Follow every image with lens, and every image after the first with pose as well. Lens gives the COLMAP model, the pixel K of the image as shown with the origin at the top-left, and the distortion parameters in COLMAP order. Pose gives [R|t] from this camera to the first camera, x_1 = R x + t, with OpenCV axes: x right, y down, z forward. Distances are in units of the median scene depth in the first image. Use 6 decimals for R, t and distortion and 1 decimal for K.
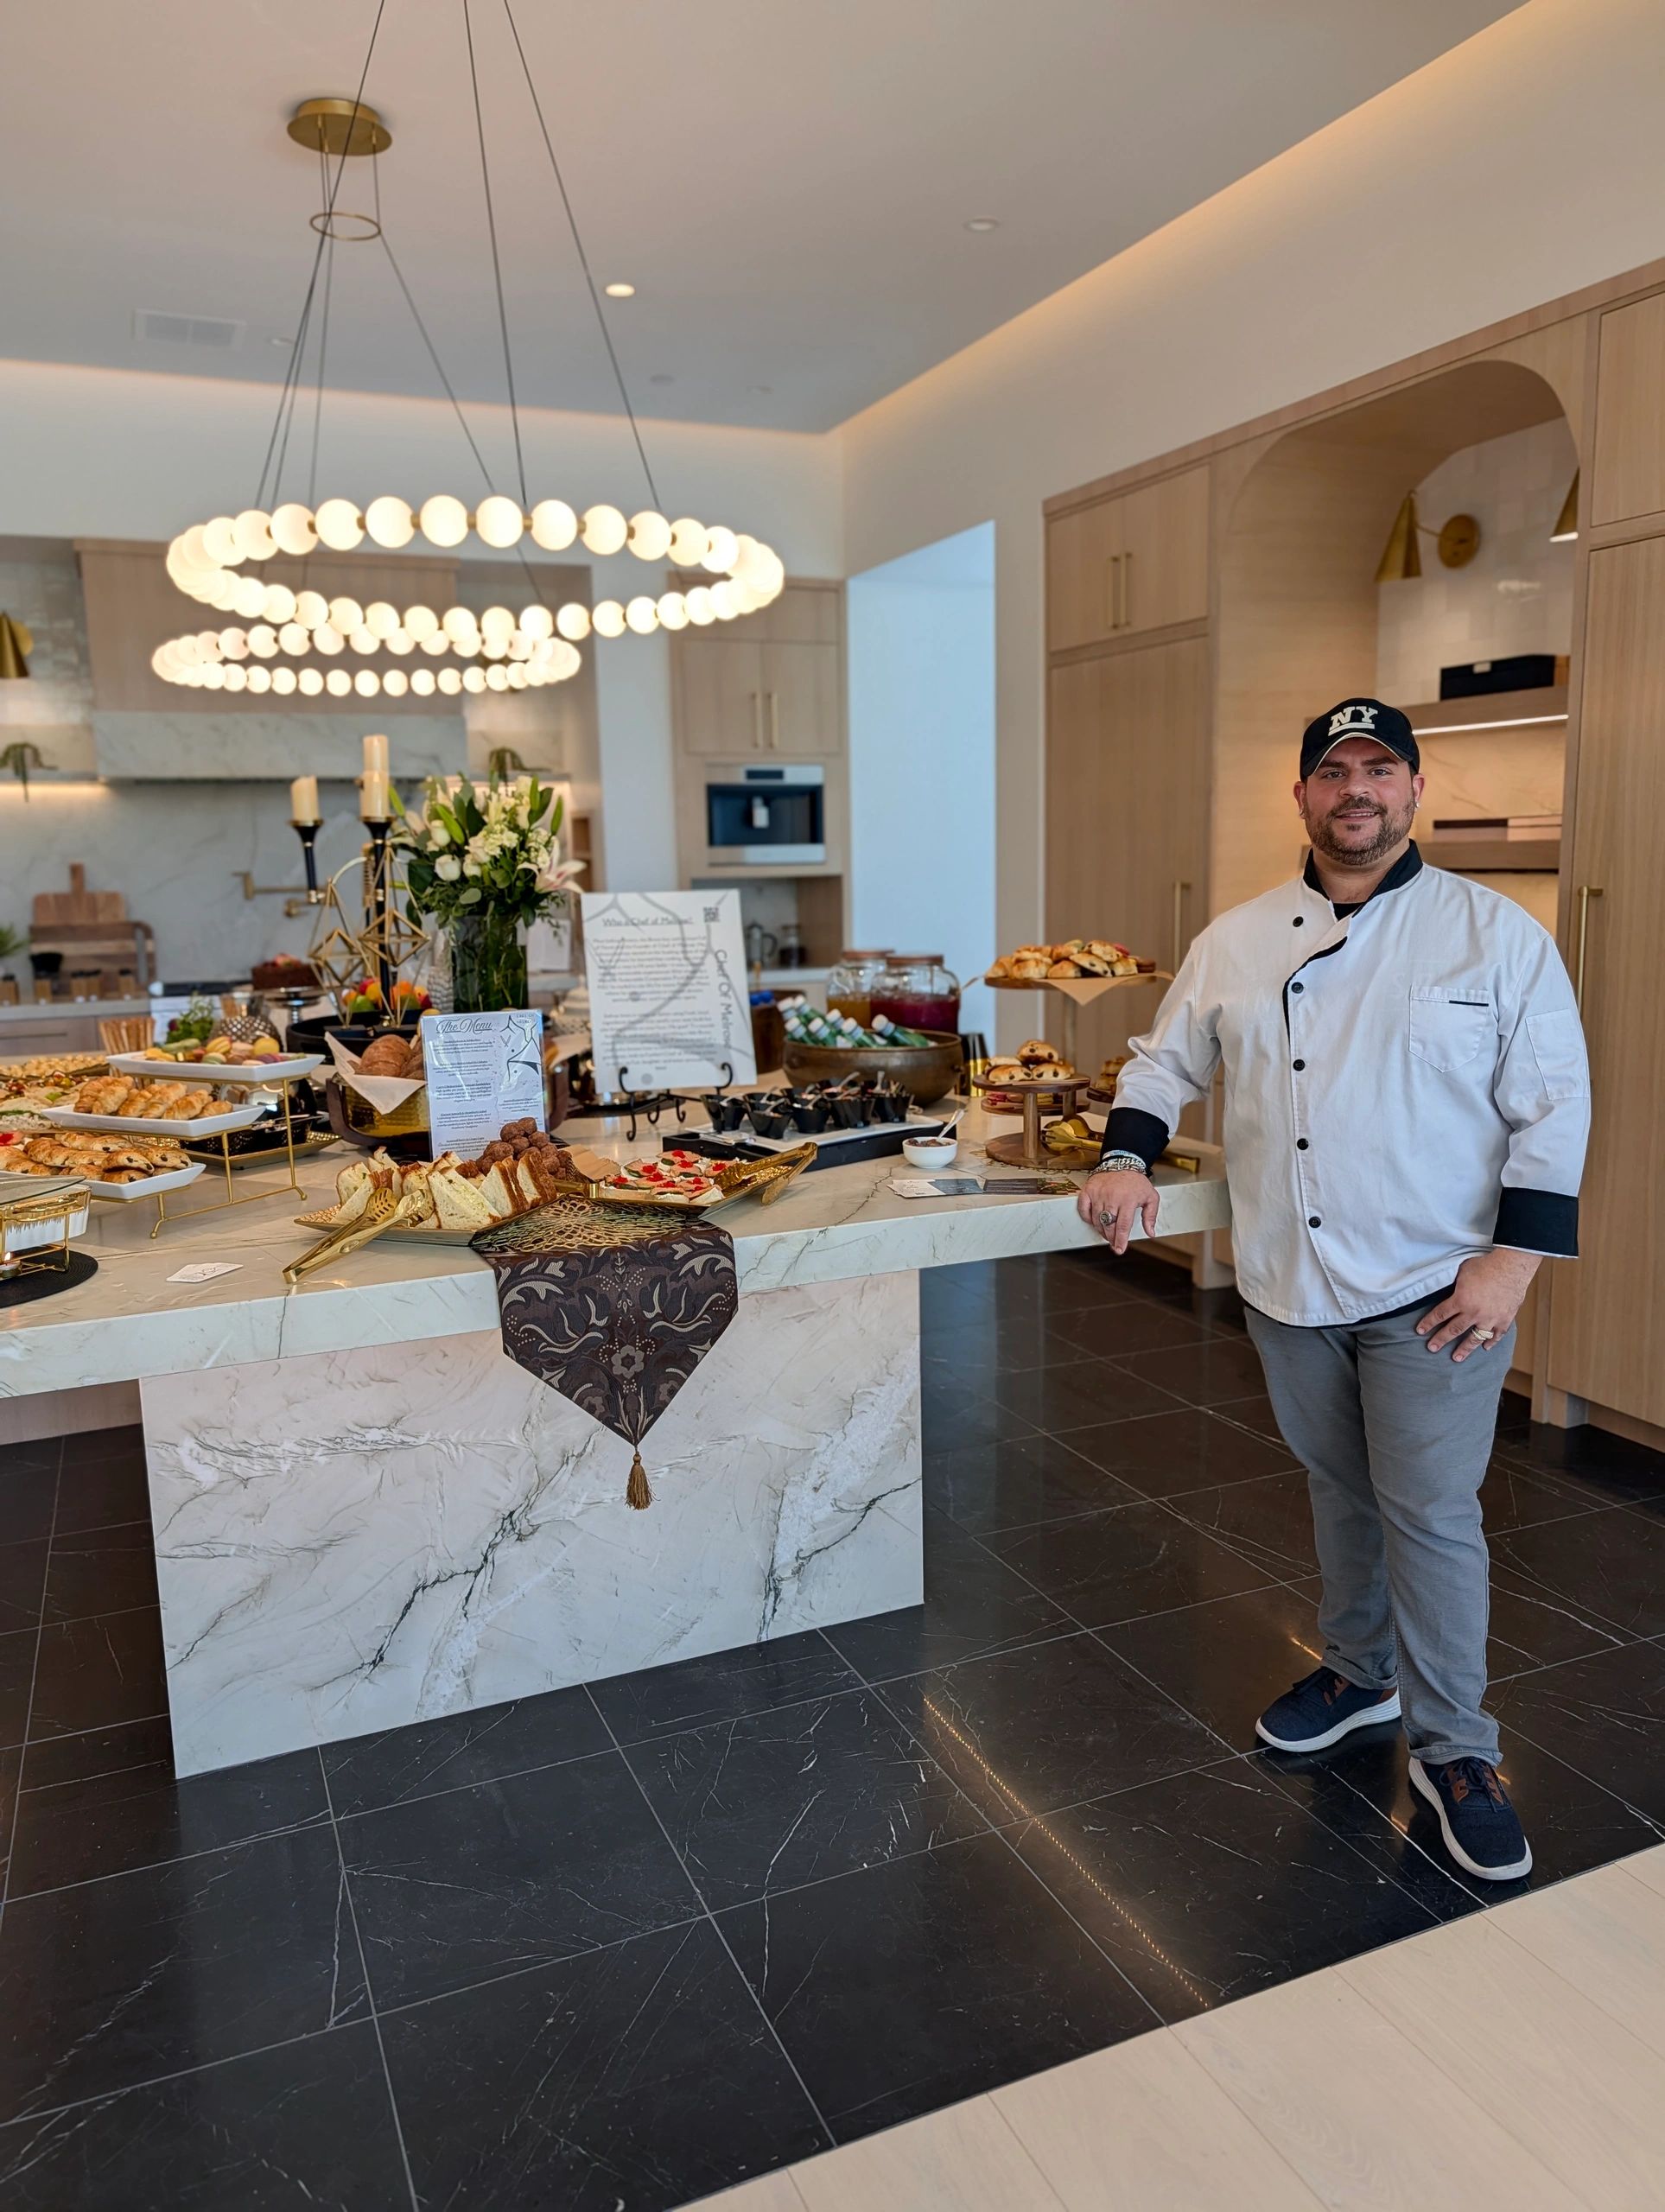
lens RADIAL K [[1594.0, 0, 832.5], [0, 1594.0, 1106.0], [0, 0, 1]] dist [0.050284, -0.000395]
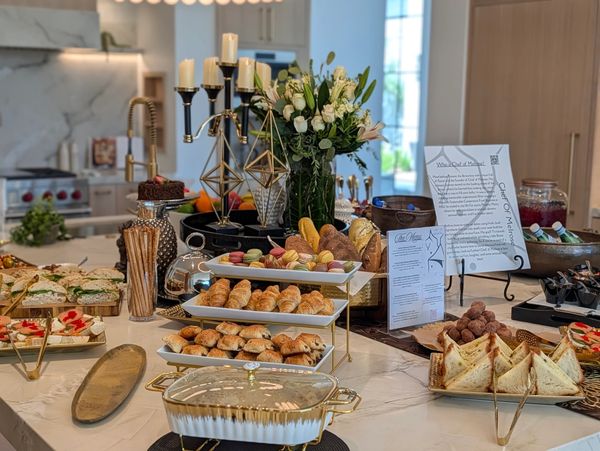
lens RADIAL K [[860.3, 0, 300.0], [0, 860.3, 225.5], [0, 0, 1]] dist [0.240157, -1.213913]
pose [[0.974100, 0.003572, 0.226088, -0.432602], [-0.002660, 0.999987, -0.004338, -0.048143], [-0.226101, 0.003624, 0.974097, 0.194987]]
